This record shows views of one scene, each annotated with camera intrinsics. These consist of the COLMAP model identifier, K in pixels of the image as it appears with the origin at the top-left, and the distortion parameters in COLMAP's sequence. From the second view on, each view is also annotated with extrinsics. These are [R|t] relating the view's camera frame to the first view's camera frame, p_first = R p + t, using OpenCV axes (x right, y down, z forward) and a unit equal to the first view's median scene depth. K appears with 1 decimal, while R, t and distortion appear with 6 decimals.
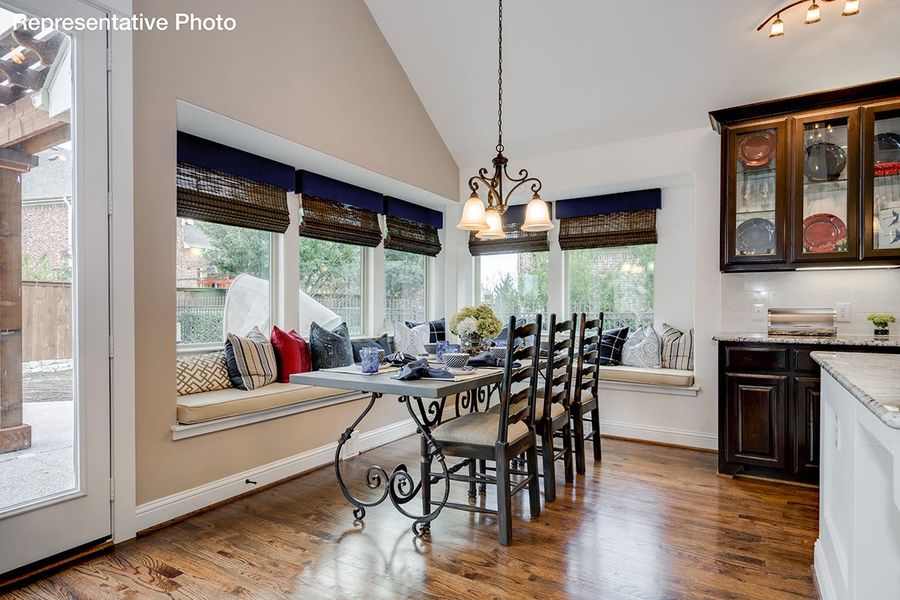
lens RADIAL K [[488.3, 0, 464.7], [0, 488.3, 307.6], [0, 0, 1]] dist [-0.001944, -0.001089]
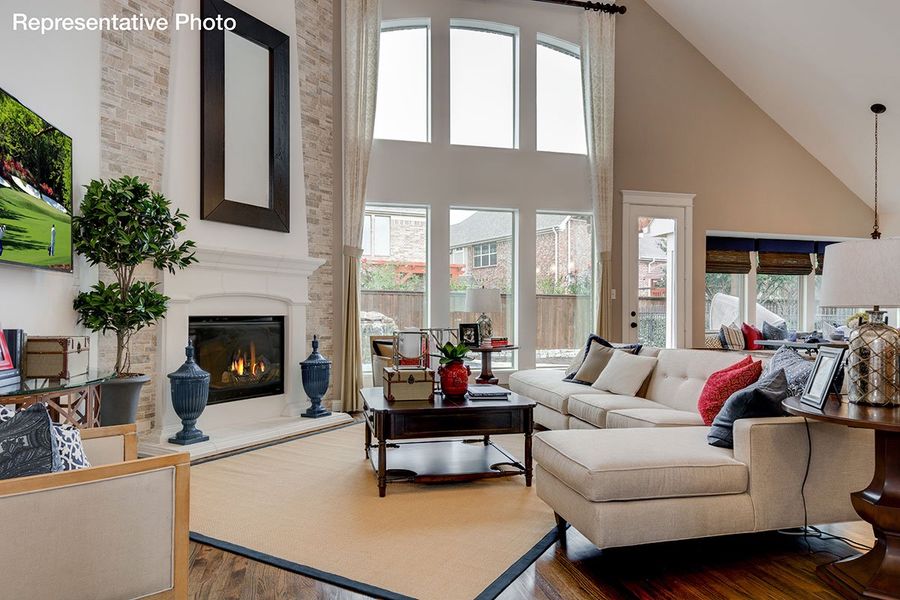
lens RADIAL K [[569.7, 0, 454.0], [0, 569.7, 308.6], [0, 0, 1]] dist [0.006099, -0.004145]
pose [[0.698079, -0.001083, -0.716020, 0.423648], [-0.006422, 0.999949, -0.007774, 0.007372], [0.715992, 0.010025, 0.698036, -1.377431]]
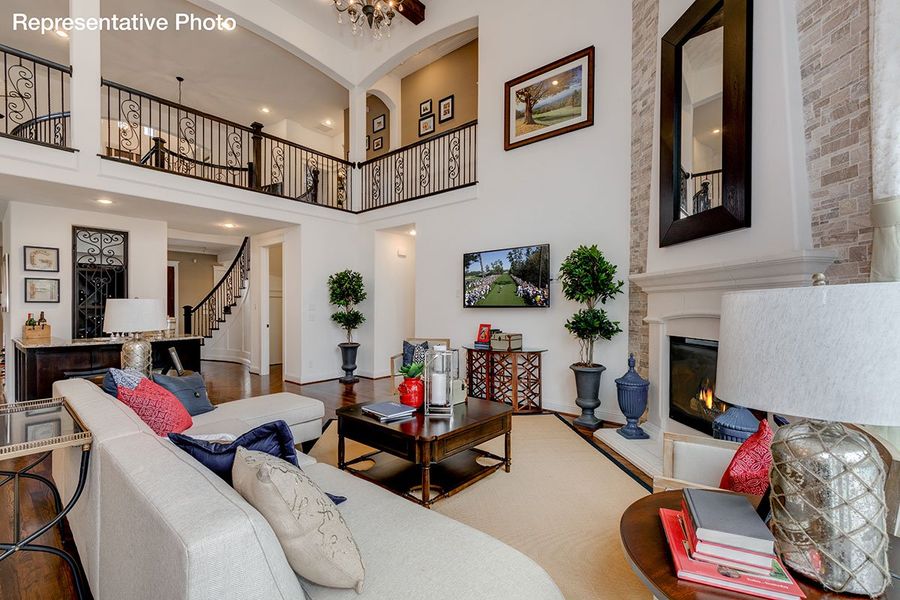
lens RADIAL K [[391.6, 0, 452.8], [0, 391.6, 306.1], [0, 0, 1]] dist [-0.000177, -0.000308]
pose [[-0.985922, -0.000063, 0.167204, -0.565489], [-0.000356, 0.999998, -0.001723, -0.056104], [-0.167204, -0.001758, -0.985921, 0.181328]]
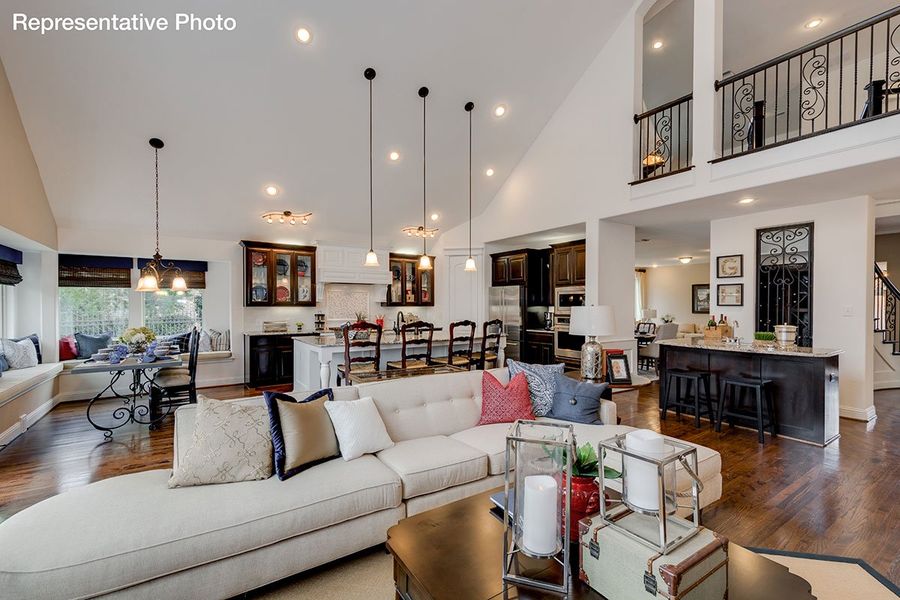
lens RADIAL K [[411.6, 0, 449.0], [0, 411.6, 309.0], [0, 0, 1]] dist [0.012053, 0.000695]
pose [[0.433979, -0.013063, 0.900828, -0.851319], [0.002210, 0.999907, 0.013435, -0.087155], [-0.900920, -0.003839, 0.433968, -0.760797]]
